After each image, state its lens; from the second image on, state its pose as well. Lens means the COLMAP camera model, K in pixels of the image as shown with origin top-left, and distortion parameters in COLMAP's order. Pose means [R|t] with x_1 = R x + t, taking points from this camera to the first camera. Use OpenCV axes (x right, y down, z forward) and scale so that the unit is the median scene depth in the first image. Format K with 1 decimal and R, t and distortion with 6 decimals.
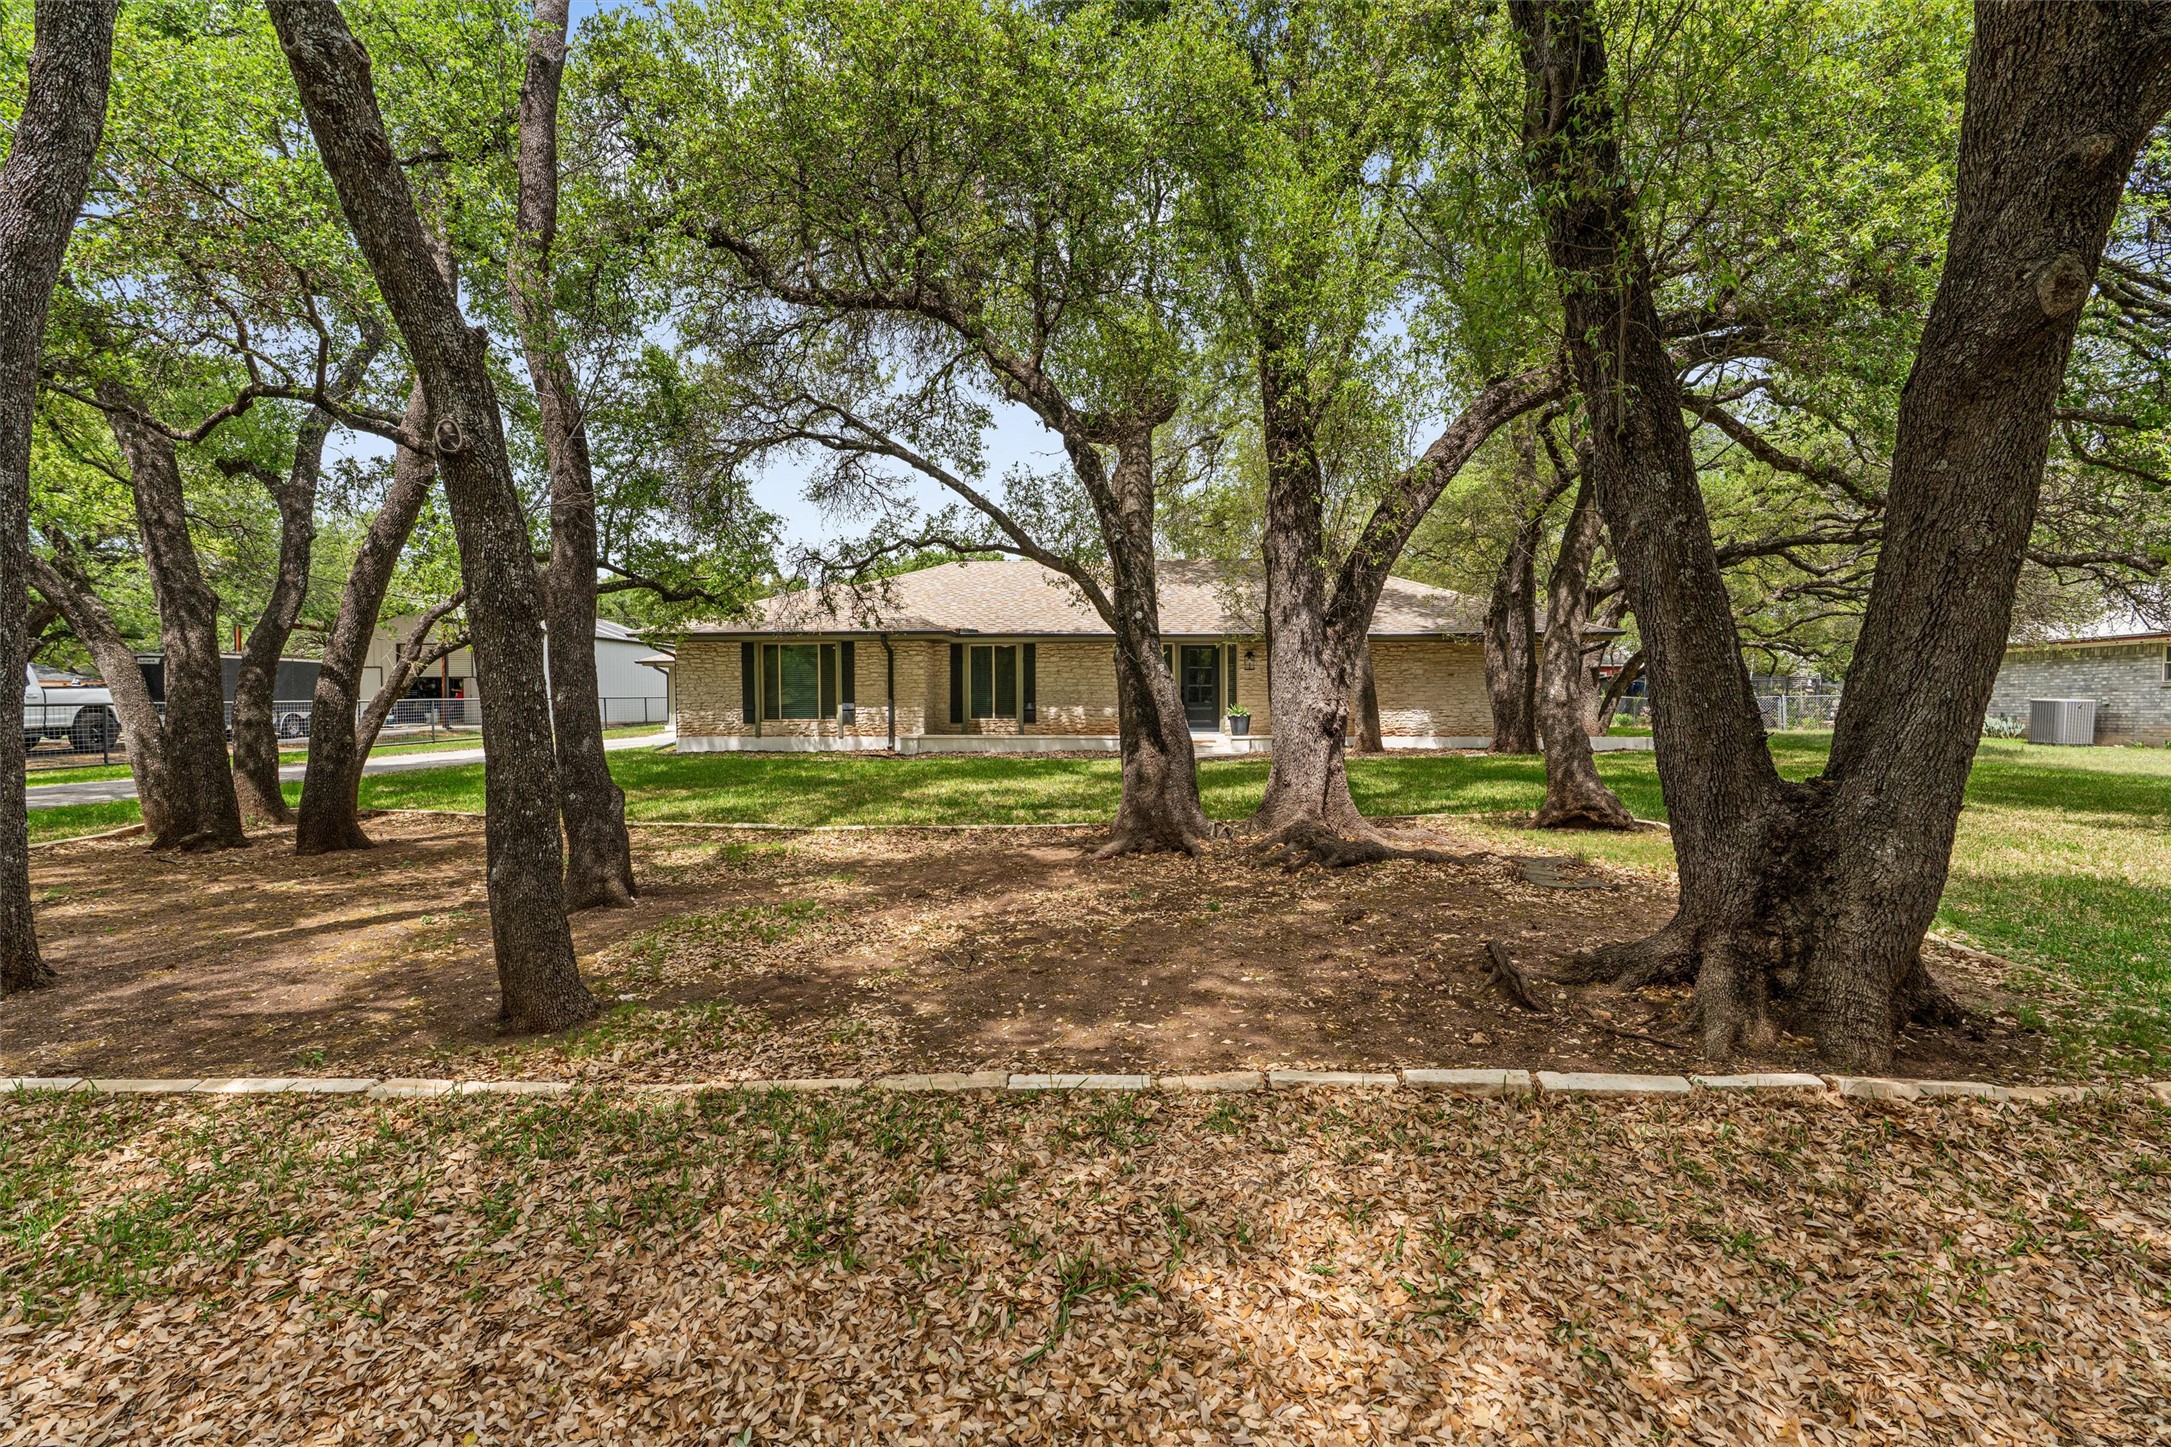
lens RADIAL K [[1043.3, 0, 1083.1], [0, 1043.3, 727.6], [0, 0, 1]] dist [0.004173, 0.000401]
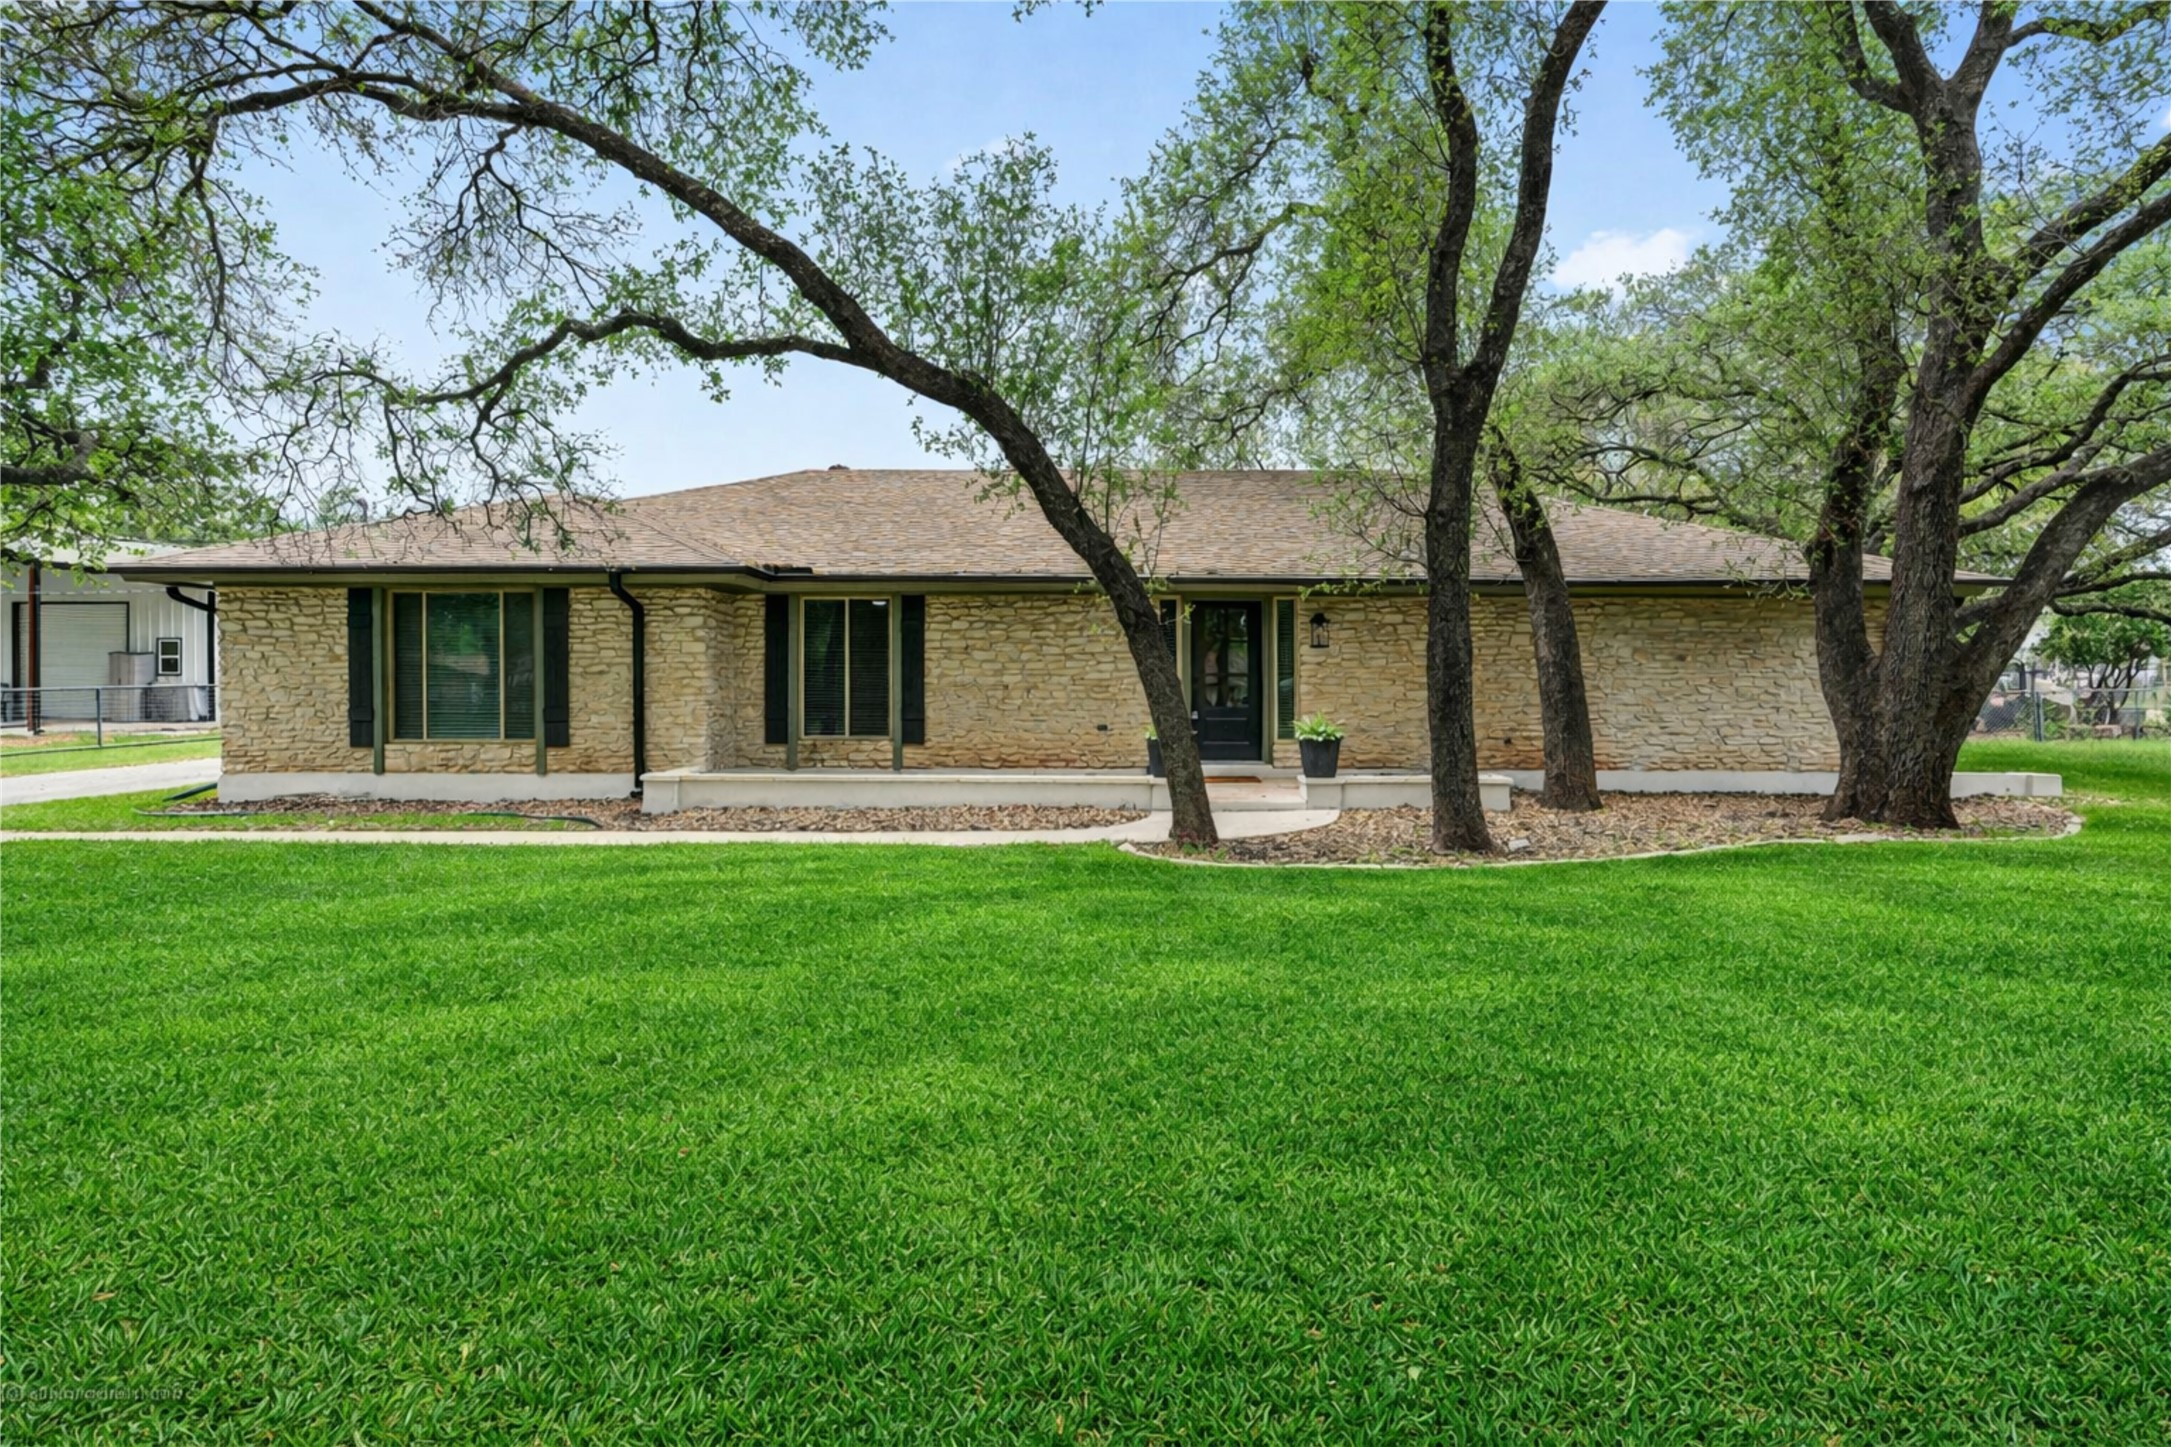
lens RADIAL K [[1043.3, 0, 1083.3], [0, 1043.3, 721.0], [0, 0, 1]] dist [0.004173, 0.000401]
pose [[0.998667, 0.003748, 0.051475, 0.007784], [-0.004907, 0.999737, 0.022408, -0.029856], [-0.051378, -0.022631, 0.998423, 0.476816]]
